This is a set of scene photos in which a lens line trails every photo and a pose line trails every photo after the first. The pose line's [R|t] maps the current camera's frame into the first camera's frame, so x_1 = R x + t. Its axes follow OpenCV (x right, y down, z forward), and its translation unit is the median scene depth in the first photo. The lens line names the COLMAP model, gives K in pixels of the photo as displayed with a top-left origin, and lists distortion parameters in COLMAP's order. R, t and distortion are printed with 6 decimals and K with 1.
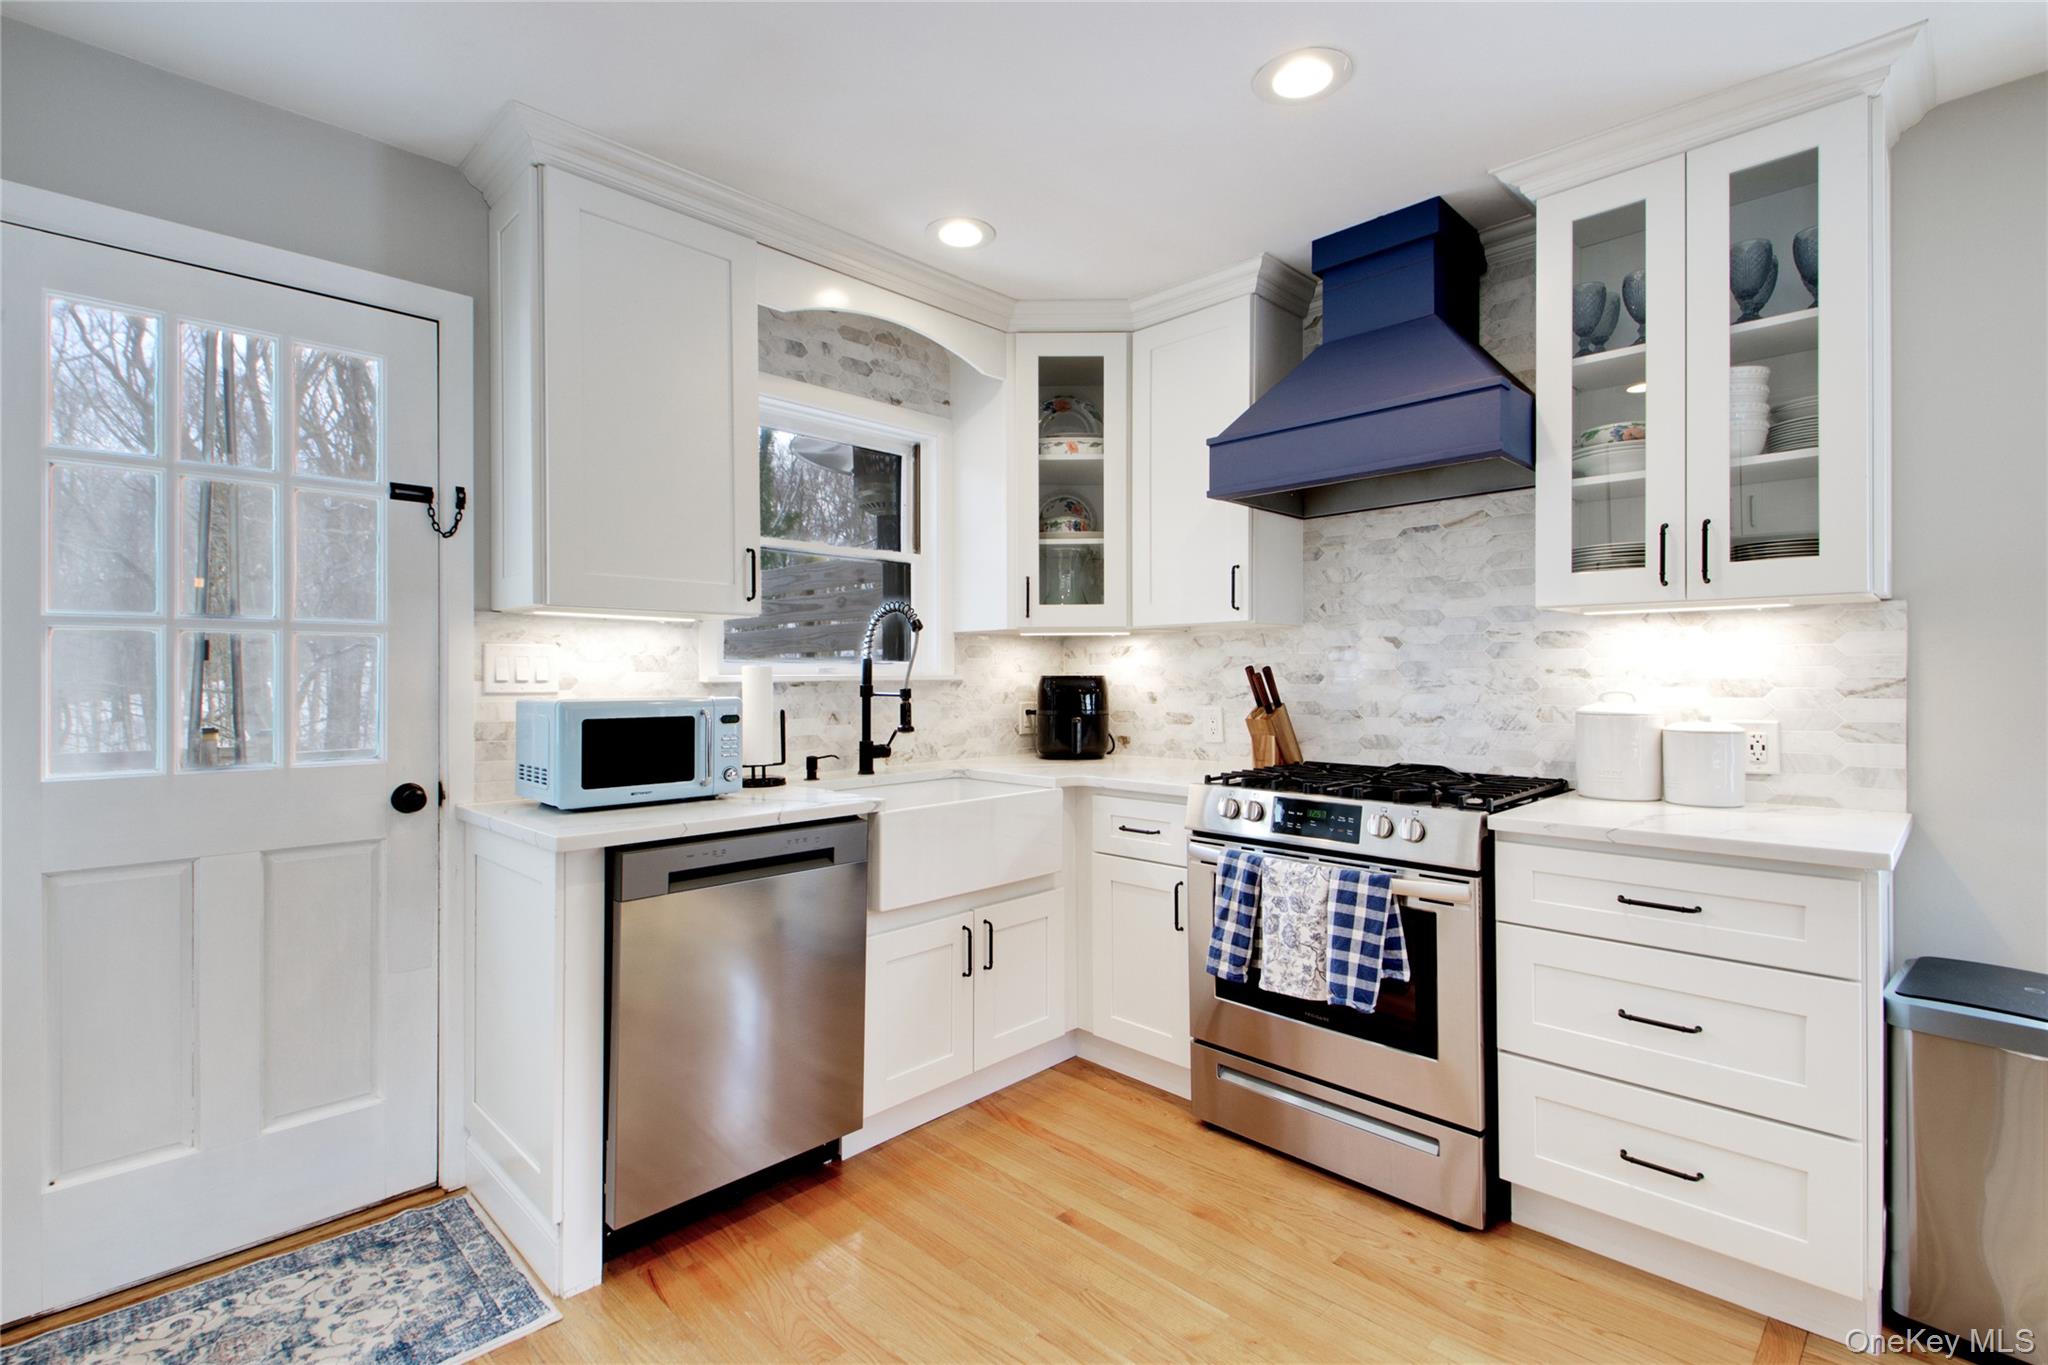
lens RADIAL K [[943.8, 0, 1025.6], [0, 943.8, 678.1], [0, 0, 1]] dist [0.019955, -0.000811]
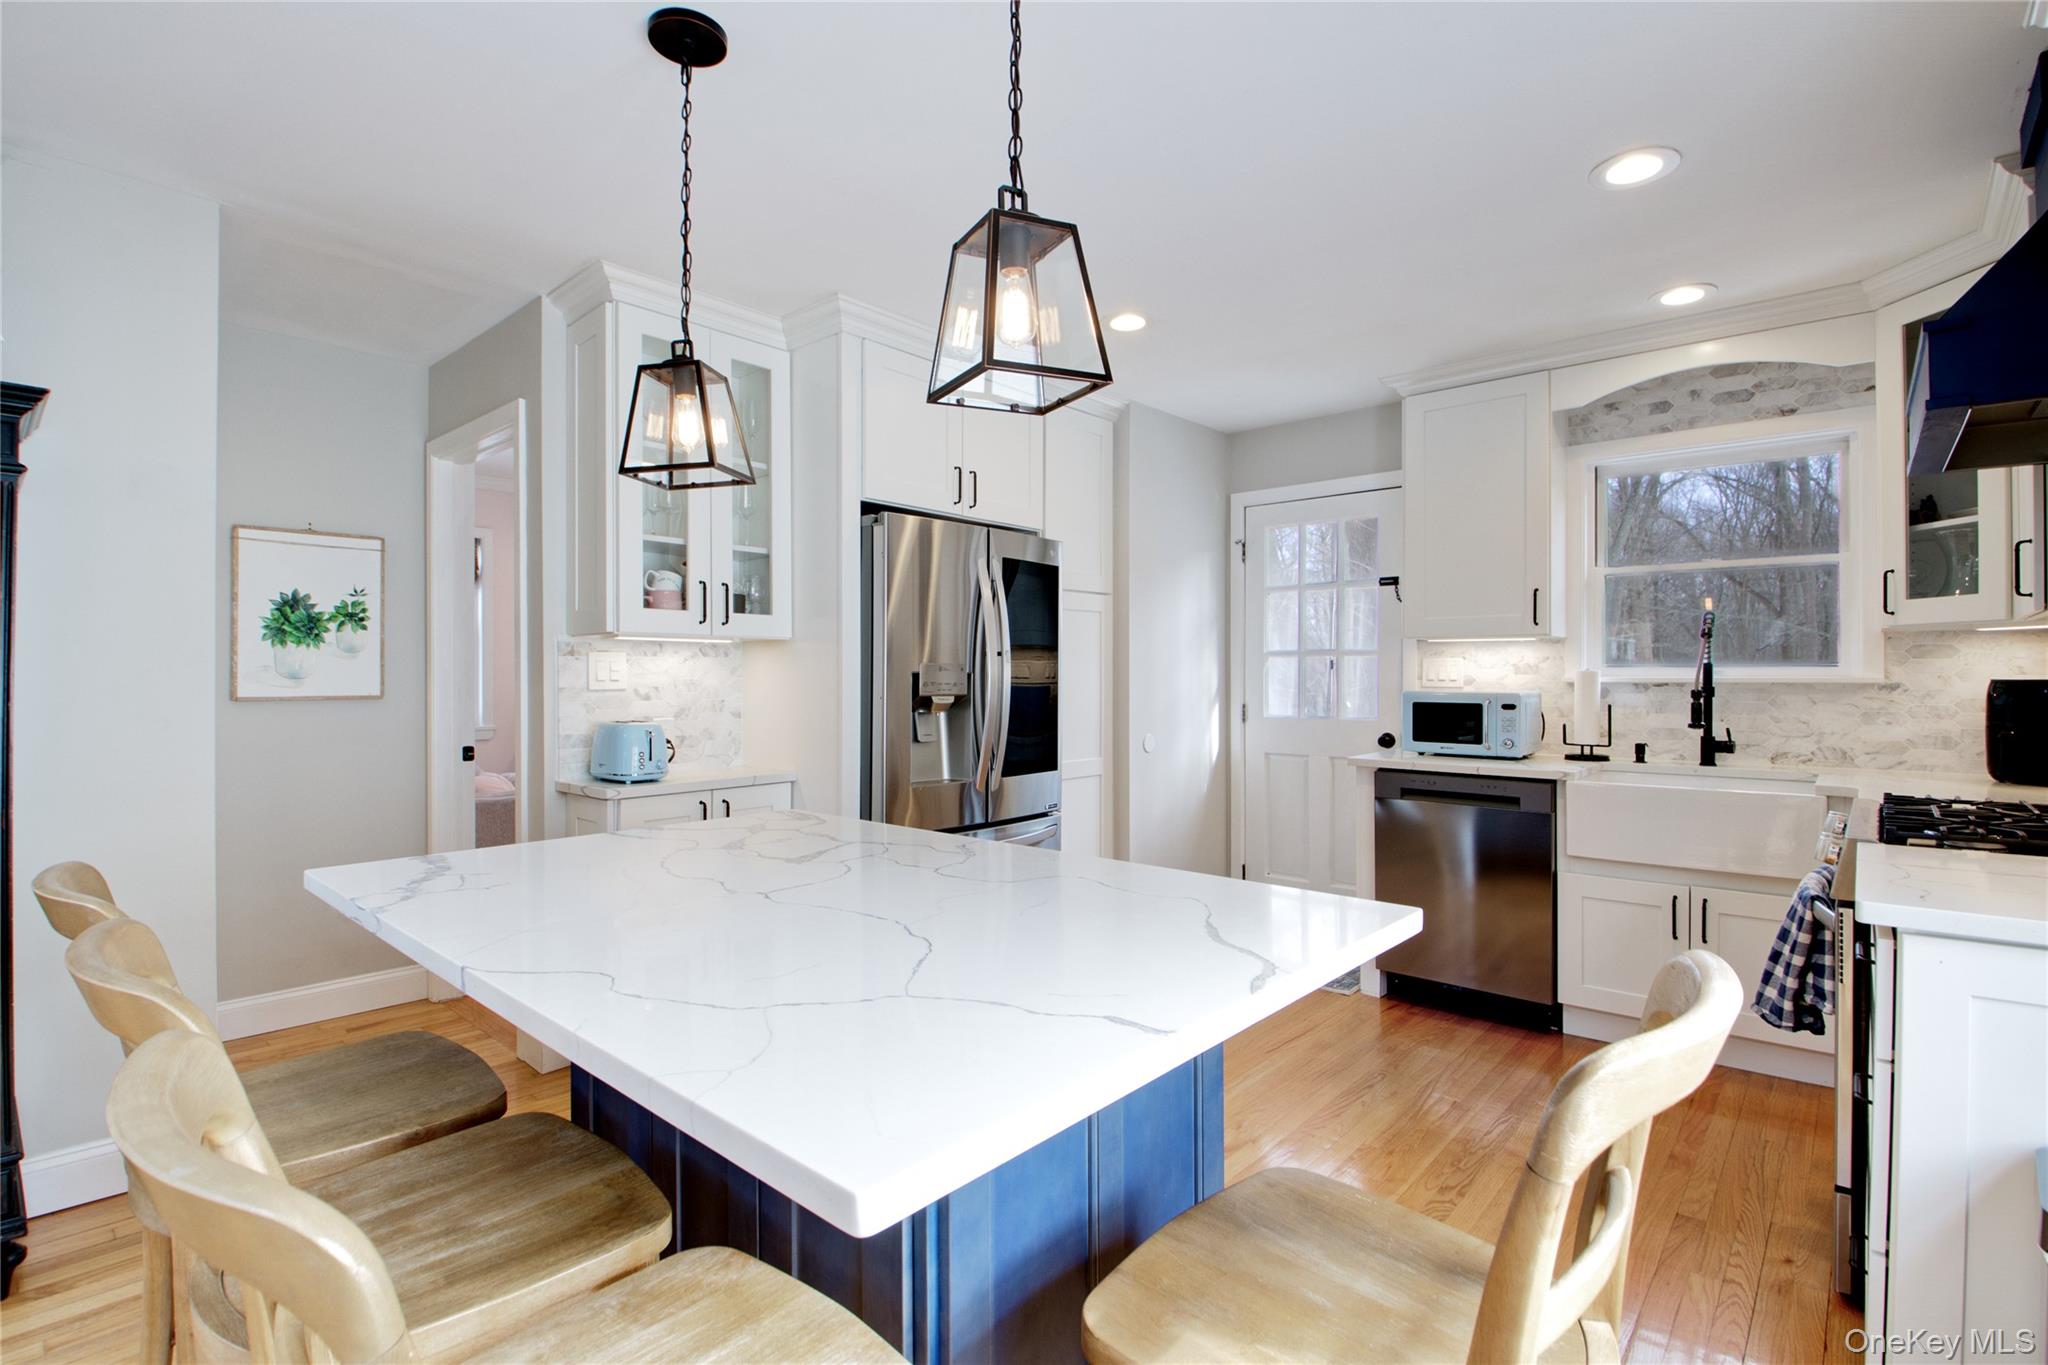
lens RADIAL K [[965.5, 0, 1029.6], [0, 965.5, 678.0], [0, 0, 1]] dist [-0.000122, -0.020549]
pose [[0.058174, 0.006276, -0.998287, 0.980496], [-0.002603, 0.999978, 0.006135, -0.008052], [0.998303, 0.002242, 0.058190, 0.131362]]
